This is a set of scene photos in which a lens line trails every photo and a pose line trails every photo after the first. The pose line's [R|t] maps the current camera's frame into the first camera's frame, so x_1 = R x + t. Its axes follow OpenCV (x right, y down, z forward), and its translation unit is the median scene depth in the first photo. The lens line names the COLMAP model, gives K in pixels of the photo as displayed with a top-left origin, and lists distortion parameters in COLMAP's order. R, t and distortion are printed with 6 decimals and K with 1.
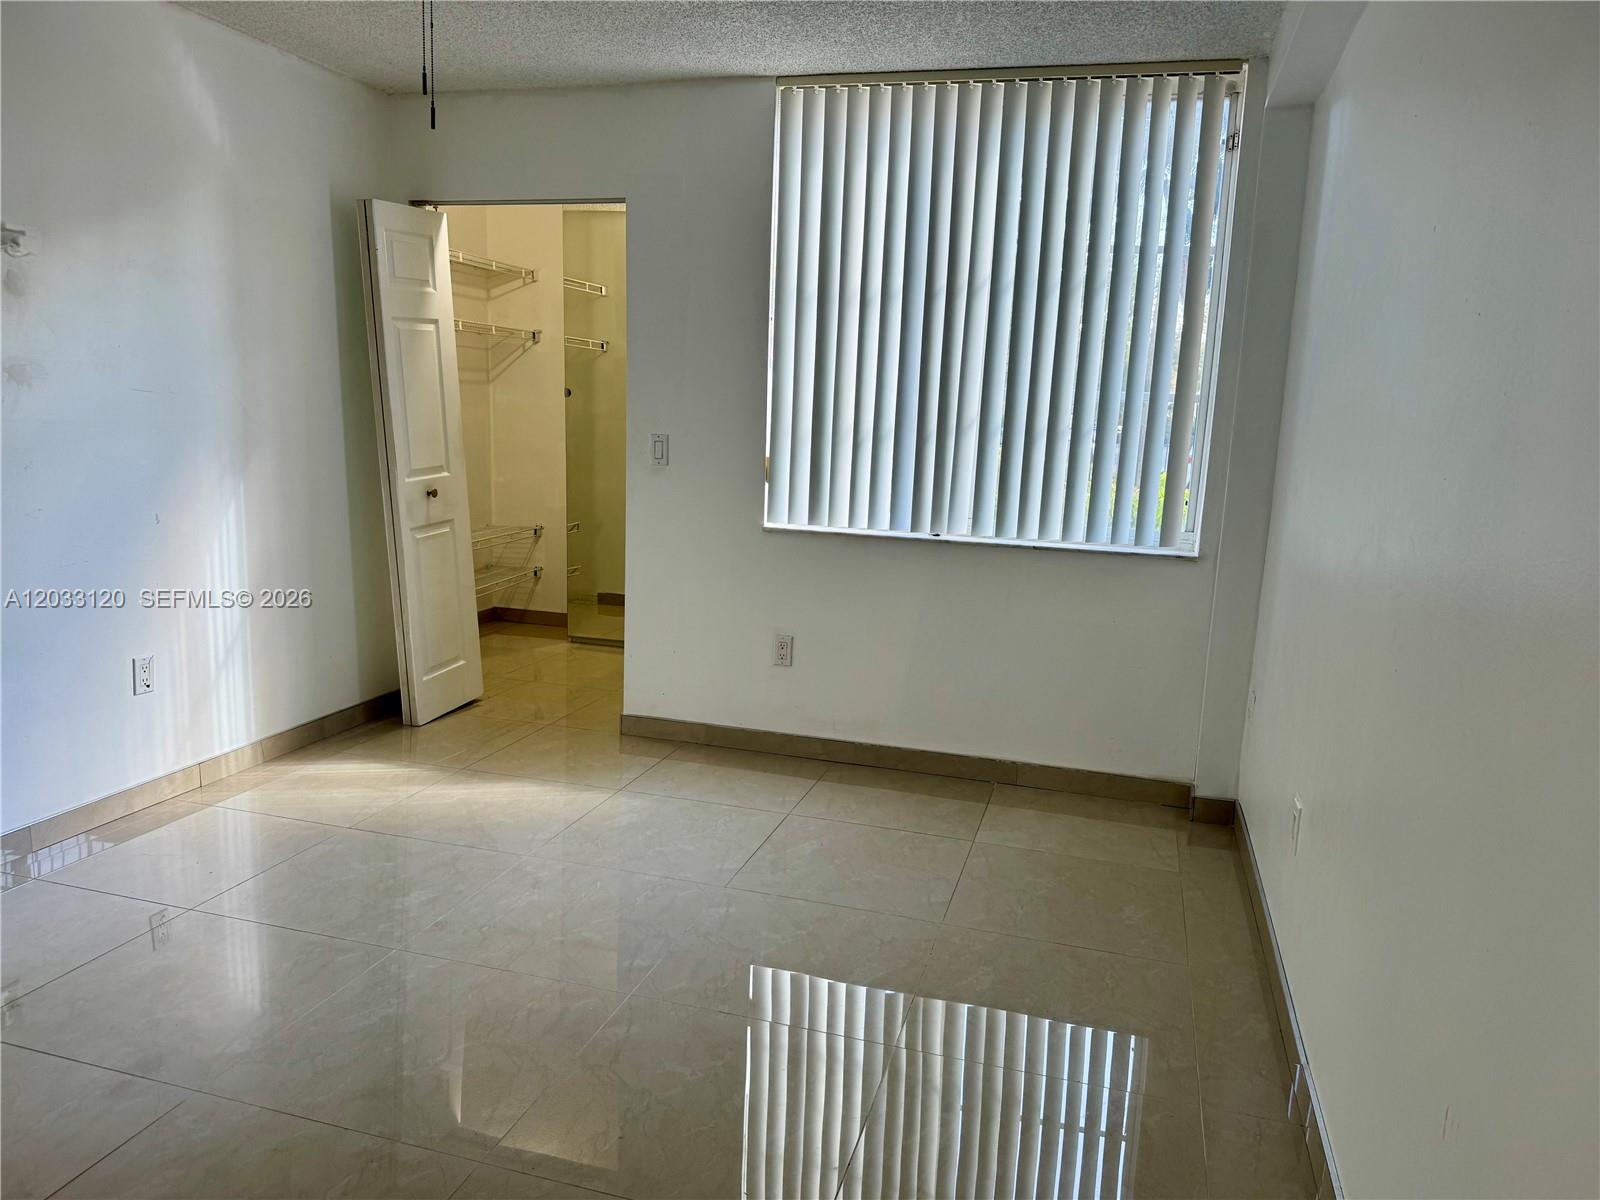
lens RADIAL K [[1100.9, 0, 800.0], [0, 1100.9, 600.0], [0, 0, 1]] dist [0.055149, -0.003427]
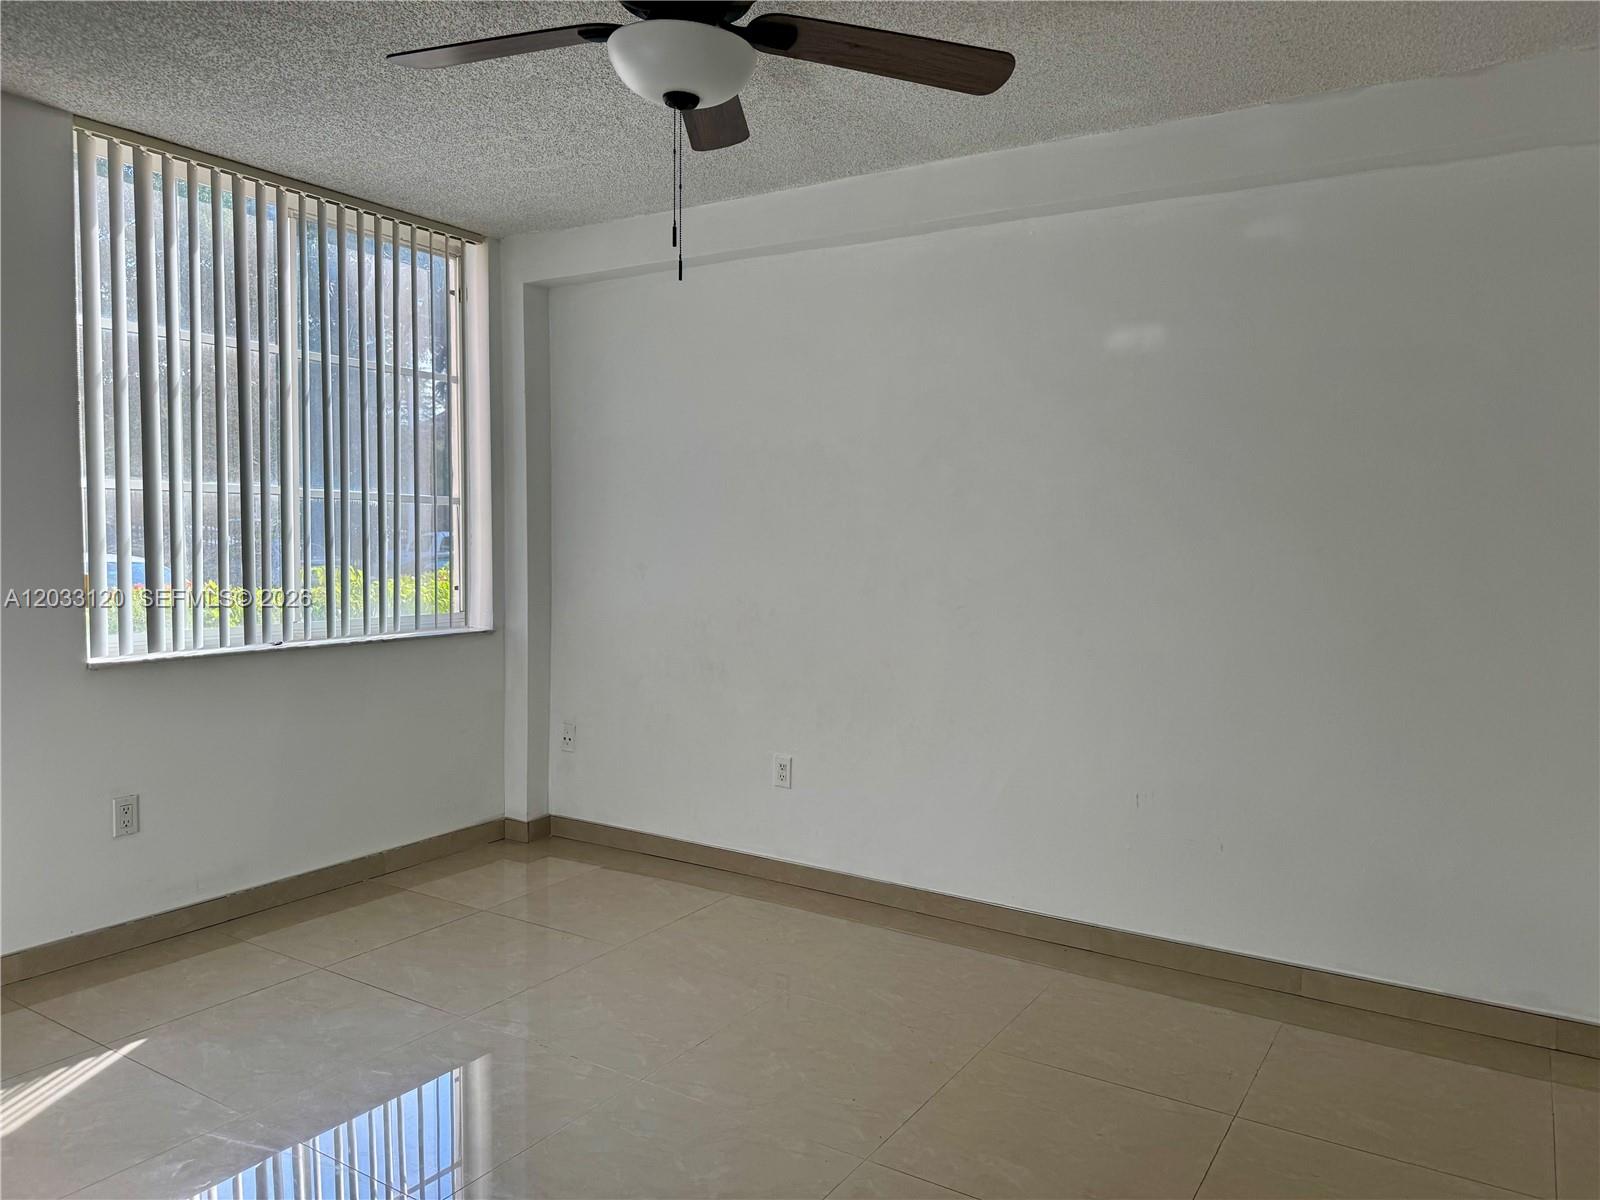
lens RADIAL K [[1100.9, 0, 800.0], [0, 1100.9, 600.0], [0, 0, 1]] dist [0.055149, -0.003427]
pose [[0.302736, -0.094743, 0.948354, -0.642128], [0.169861, 0.984480, 0.044129, -0.062233], [-0.937816, 0.147729, 0.314130, 0.276343]]
